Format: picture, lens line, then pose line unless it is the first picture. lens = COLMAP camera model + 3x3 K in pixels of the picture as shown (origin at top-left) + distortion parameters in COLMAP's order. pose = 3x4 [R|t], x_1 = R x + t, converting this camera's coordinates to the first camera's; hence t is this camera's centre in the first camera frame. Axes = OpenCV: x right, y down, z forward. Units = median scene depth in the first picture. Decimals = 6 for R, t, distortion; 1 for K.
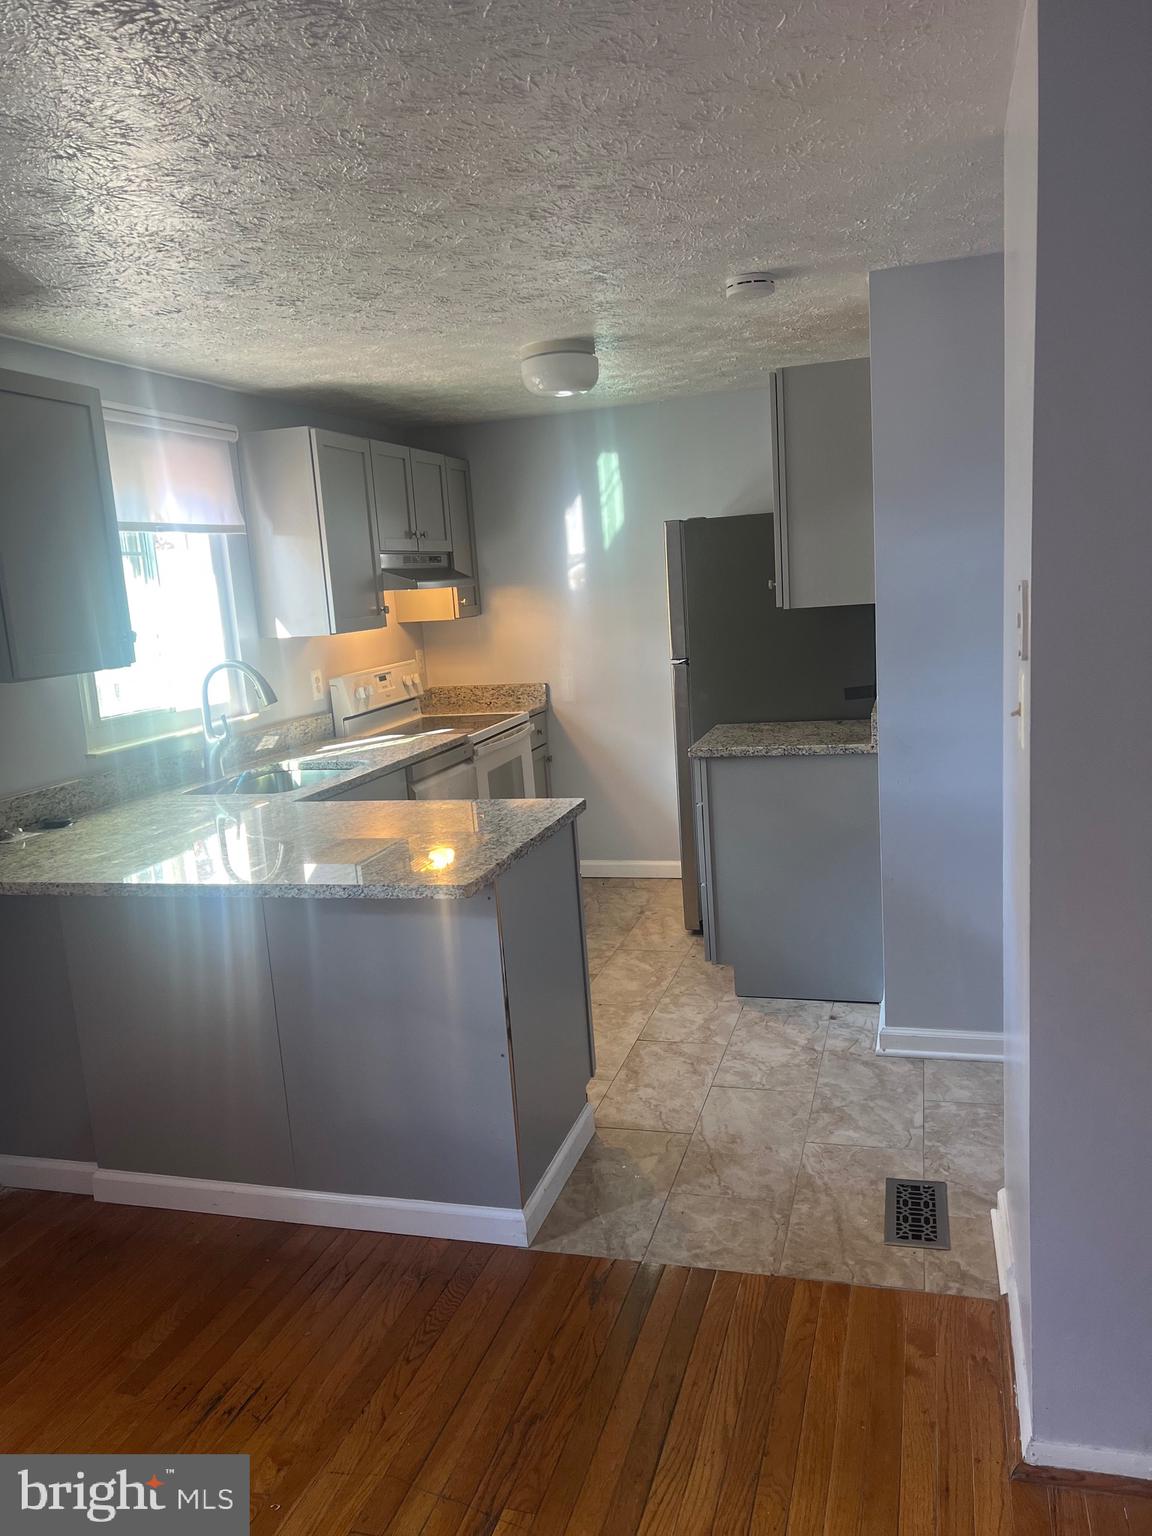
lens RADIAL K [[1152.0, 0, 577.4], [0, 1152.0, 780.8], [0, 0, 1]] dist [0.061014, -0.068498]
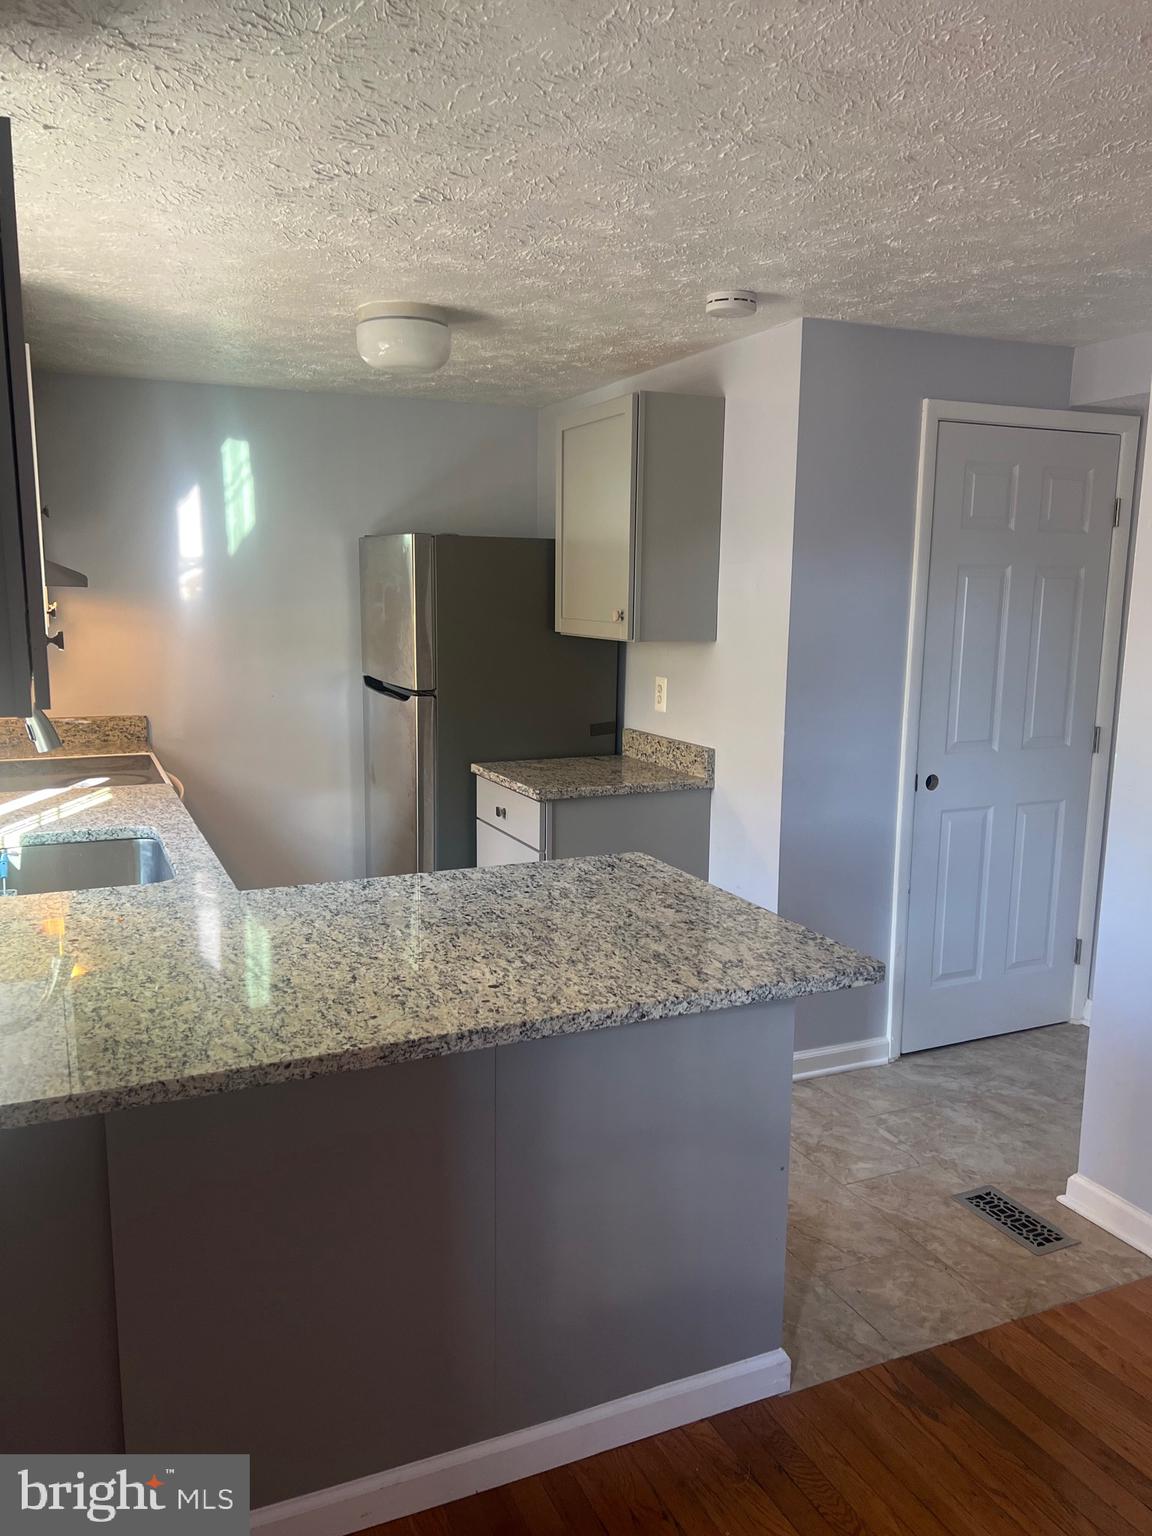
lens RADIAL K [[1152.0, 0, 586.0], [0, 1152.0, 781.1], [0, 0, 1]] dist [0.061014, -0.068498]
pose [[0.752565, -0.032642, 0.657709, -0.453211], [0.050954, 0.998663, -0.008740, -0.025173], [-0.656544, 0.040090, 0.753222, 0.290060]]
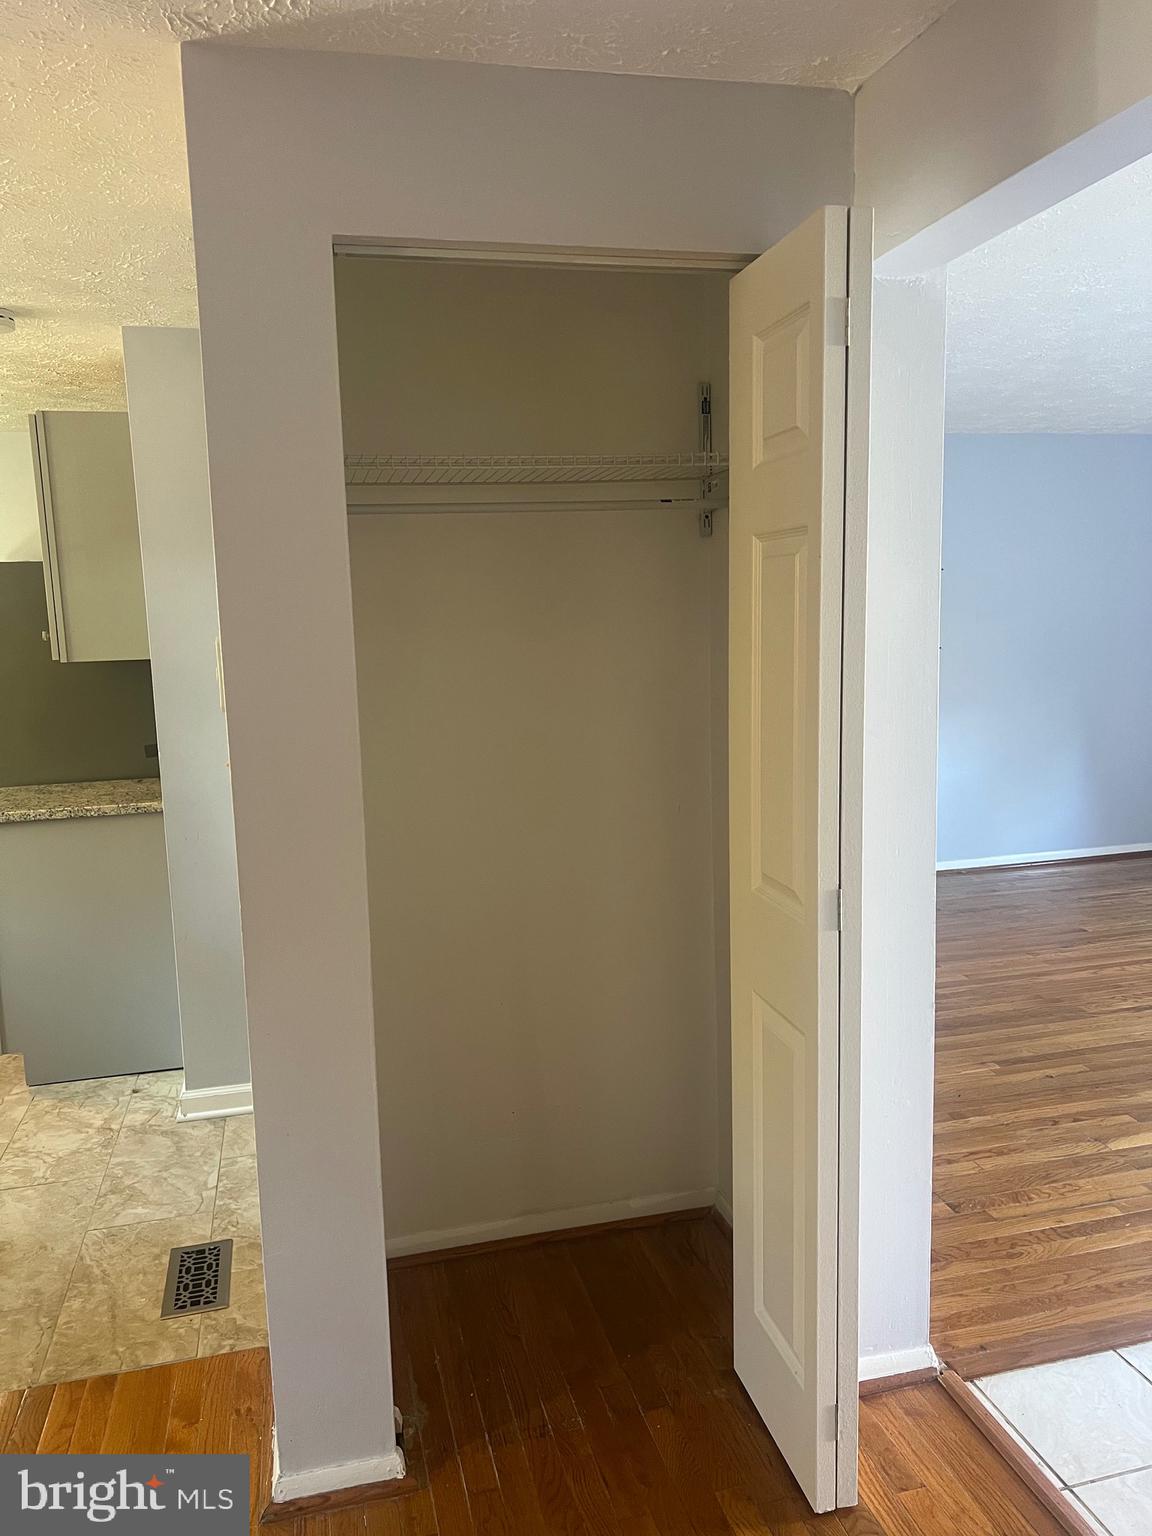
lens RADIAL K [[1152.0, 0, 578.5], [0, 1152.0, 775.9], [0, 0, 1]] dist [0.061014, -0.068498]
pose [[0.860770, -0.029002, 0.508168, 0.053121], [0.057059, 0.997581, -0.039716, 0.004851], [-0.505787, 0.063182, 0.860342, -0.020864]]
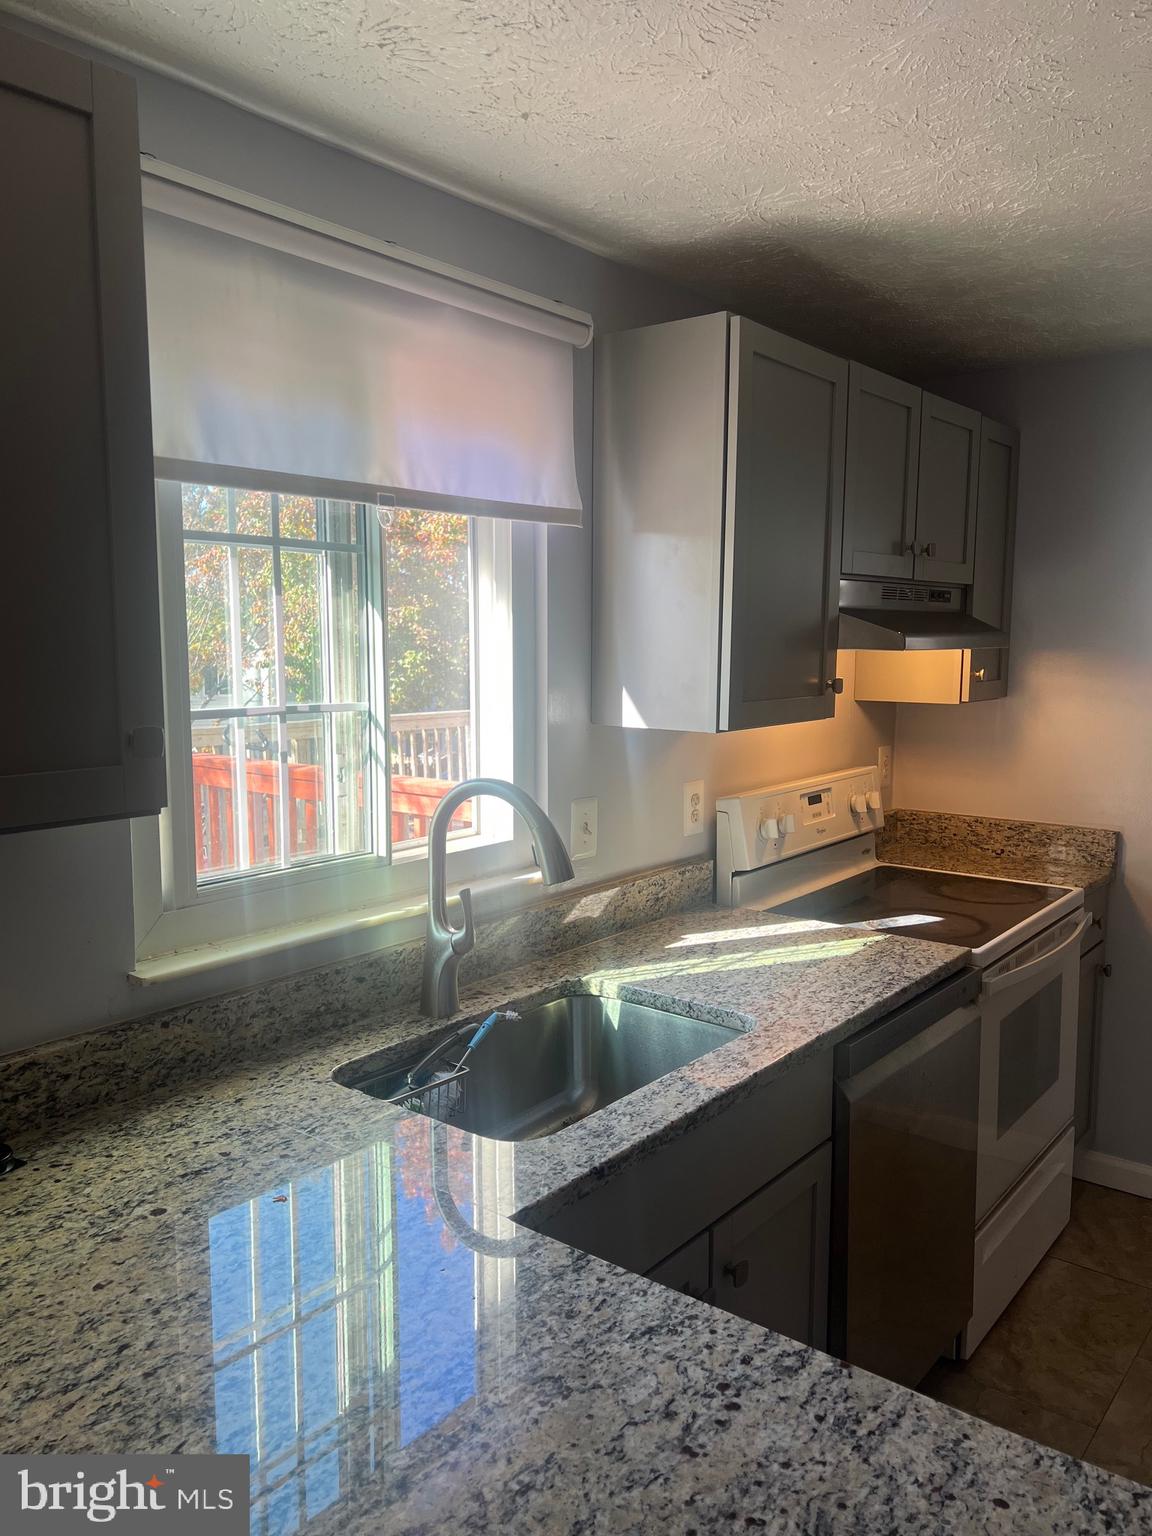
lens RADIAL K [[1152.0, 0, 566.0], [0, 1152.0, 779.1], [0, 0, 1]] dist [0.061014, -0.068498]
pose [[0.921015, 0.117537, -0.371371, -0.092027], [-0.129813, 0.991505, -0.008134, -0.099937], [0.367261, 0.055700, 0.928449, 0.548645]]
